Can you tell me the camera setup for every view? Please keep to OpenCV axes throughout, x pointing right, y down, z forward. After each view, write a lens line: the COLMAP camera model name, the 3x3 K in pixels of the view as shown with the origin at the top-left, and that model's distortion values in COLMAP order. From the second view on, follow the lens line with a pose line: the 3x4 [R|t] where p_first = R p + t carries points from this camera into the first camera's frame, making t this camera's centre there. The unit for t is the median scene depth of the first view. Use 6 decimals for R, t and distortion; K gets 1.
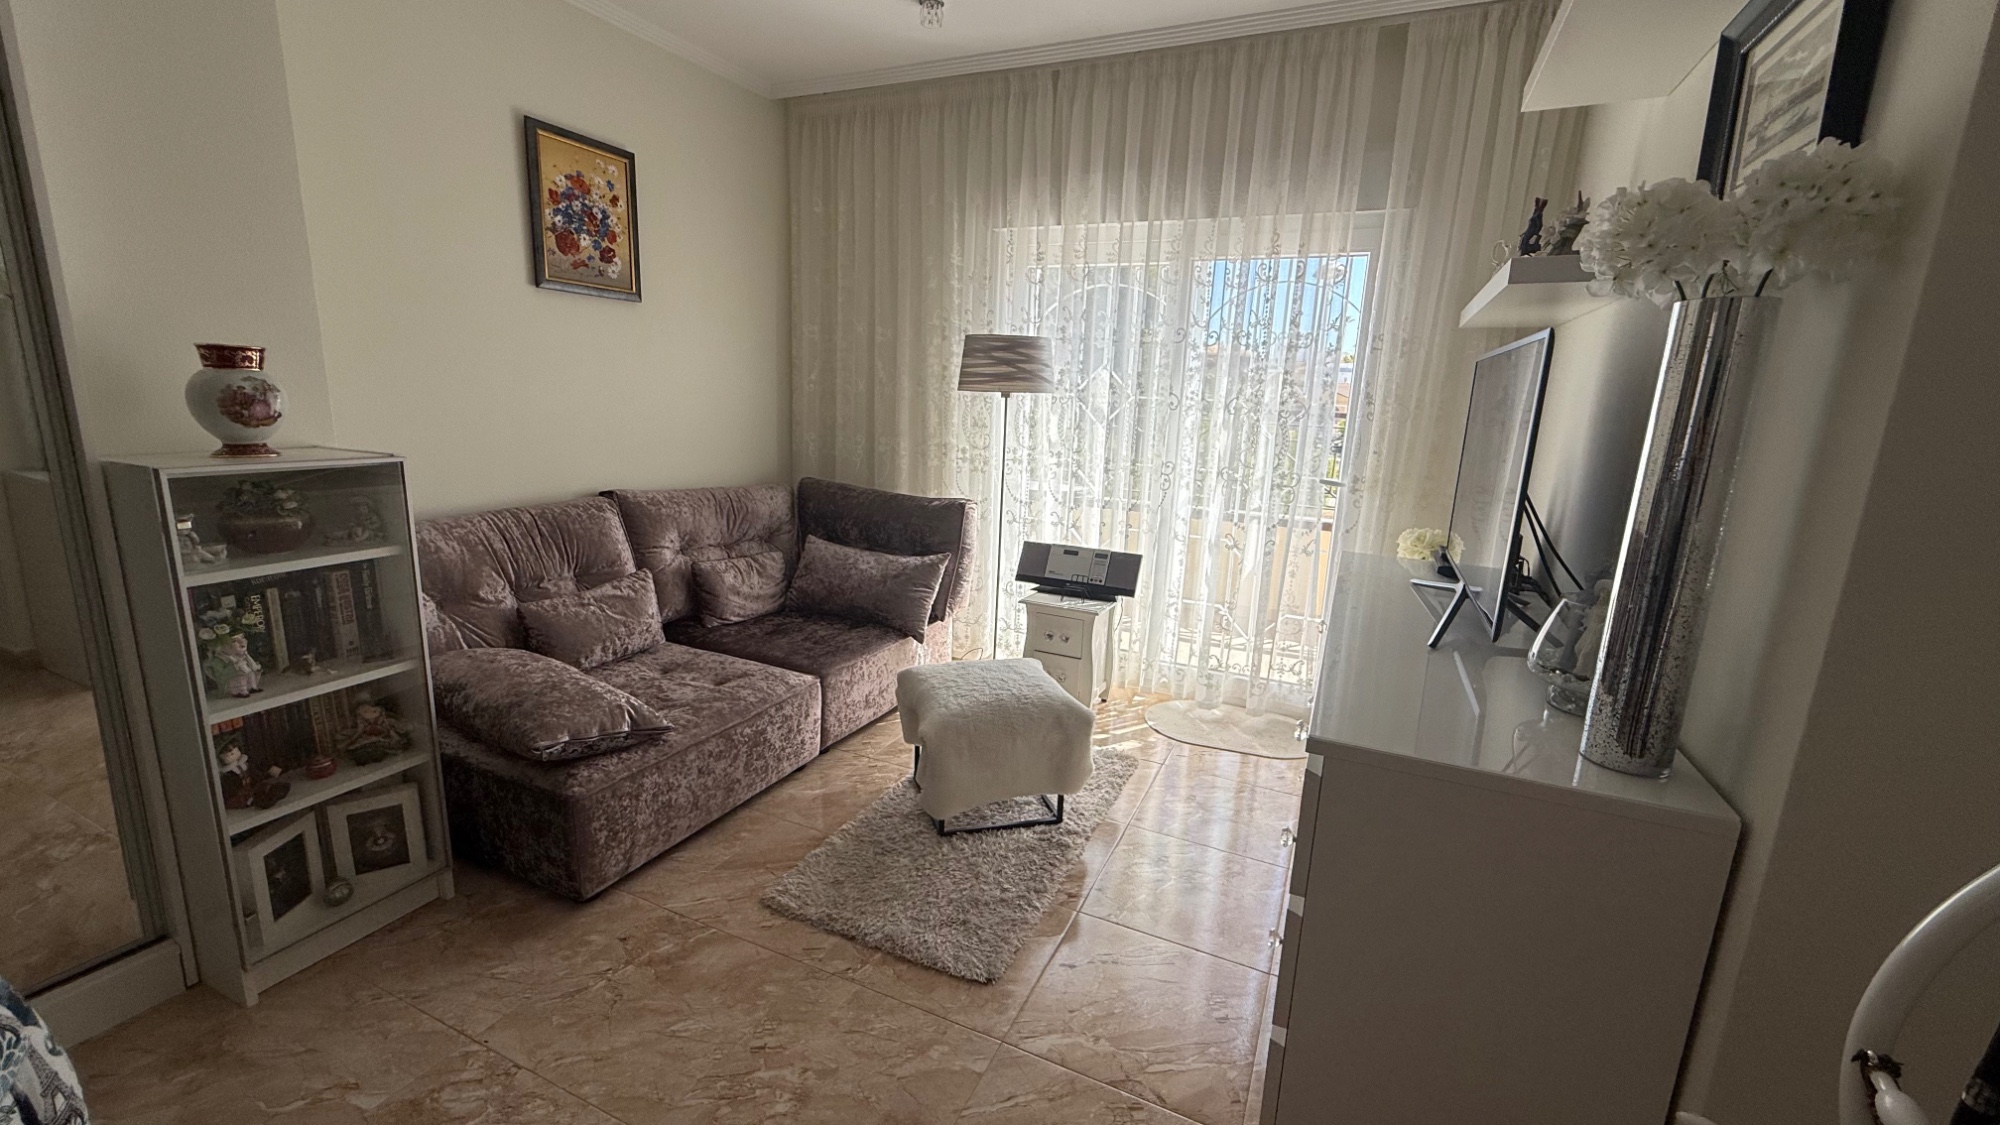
lens RADIAL K [[798.7, 0, 997.5], [0, 798.7, 565.7], [0, 0, 1]] dist [-0.000672, 0.000057]
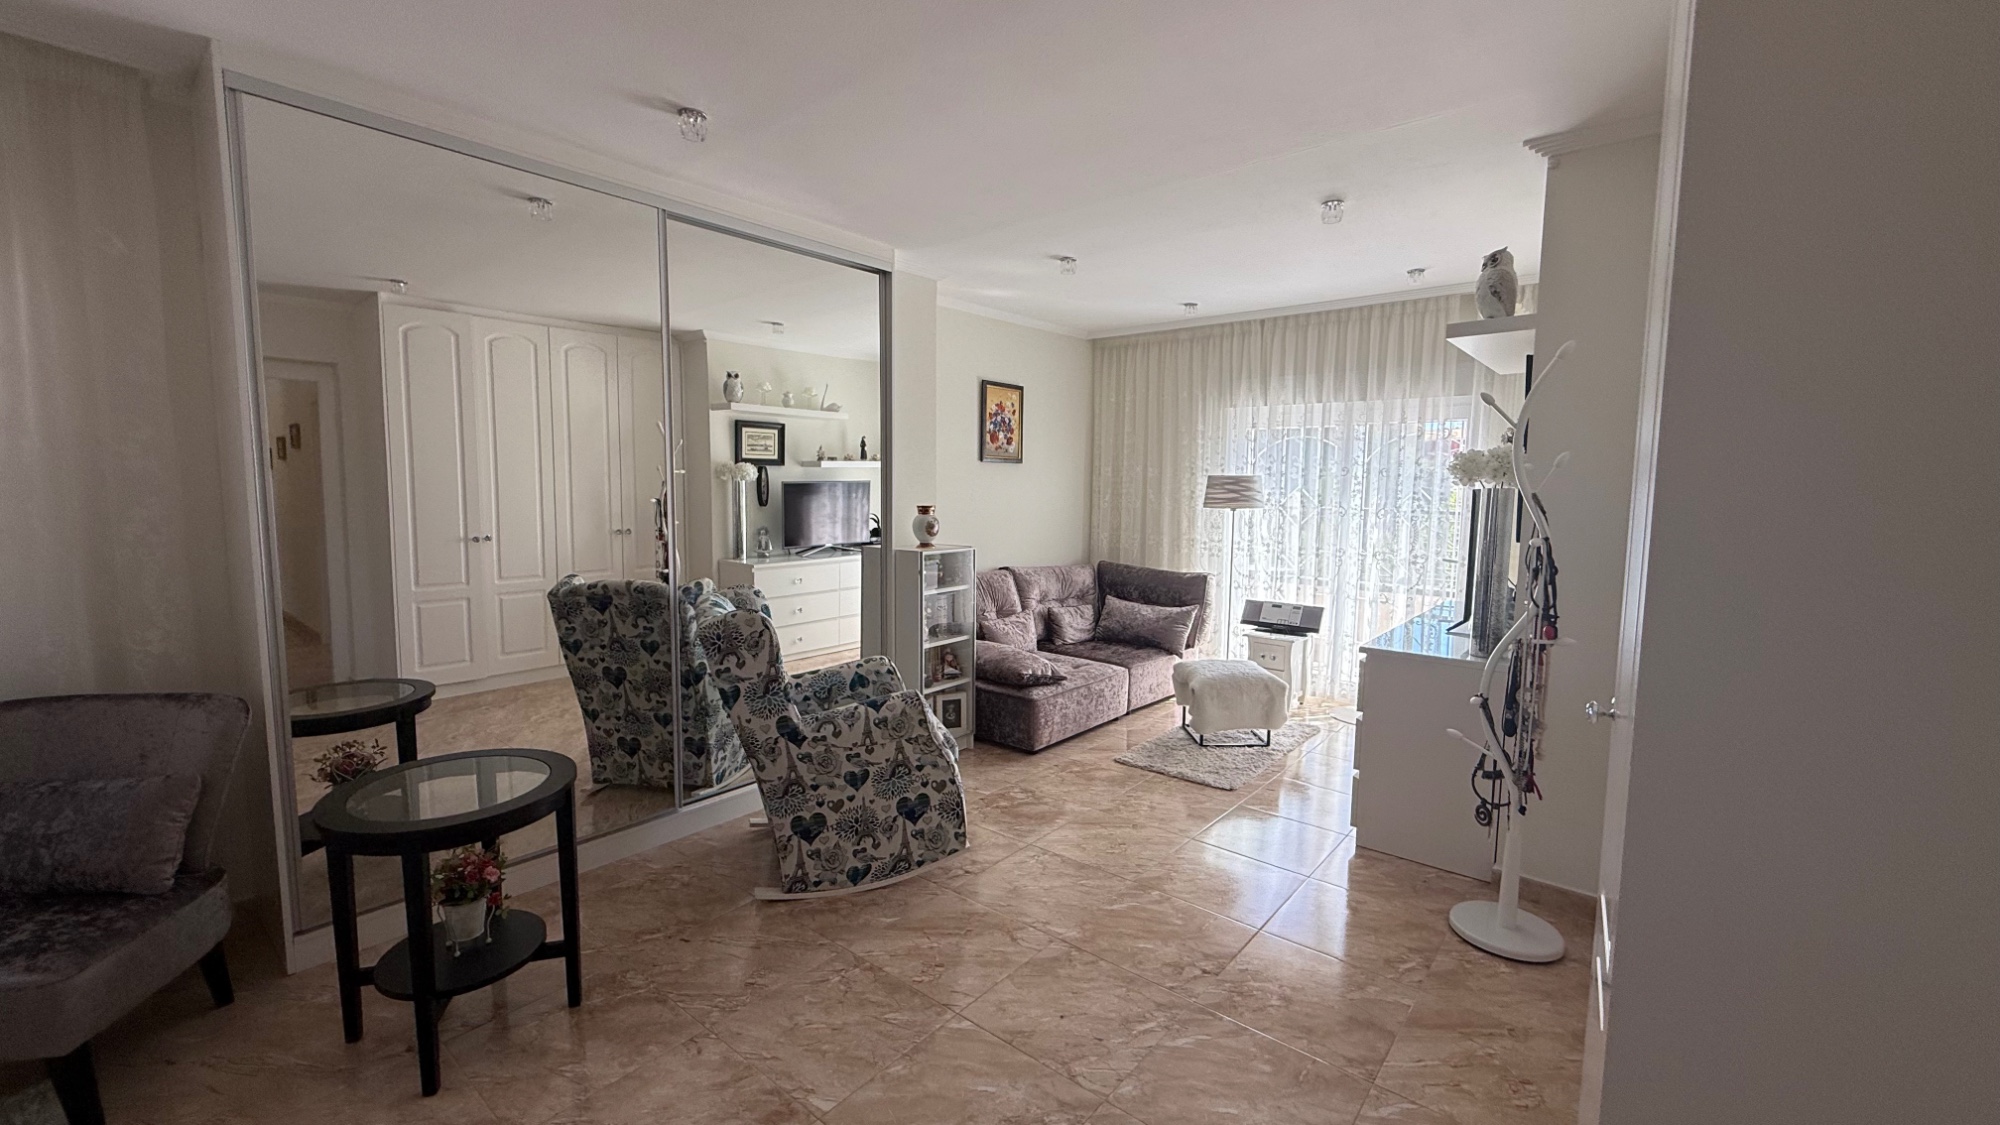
lens RADIAL K [[798.7, 0, 993.2], [0, 798.7, 559.1], [0, 0, 1]] dist [-0.000672, 0.000057]
pose [[0.963693, -0.005895, -0.266948, -0.028377], [-0.027680, 0.992164, -0.121836, 0.106855], [0.265574, 0.124802, 0.955978, -0.720080]]
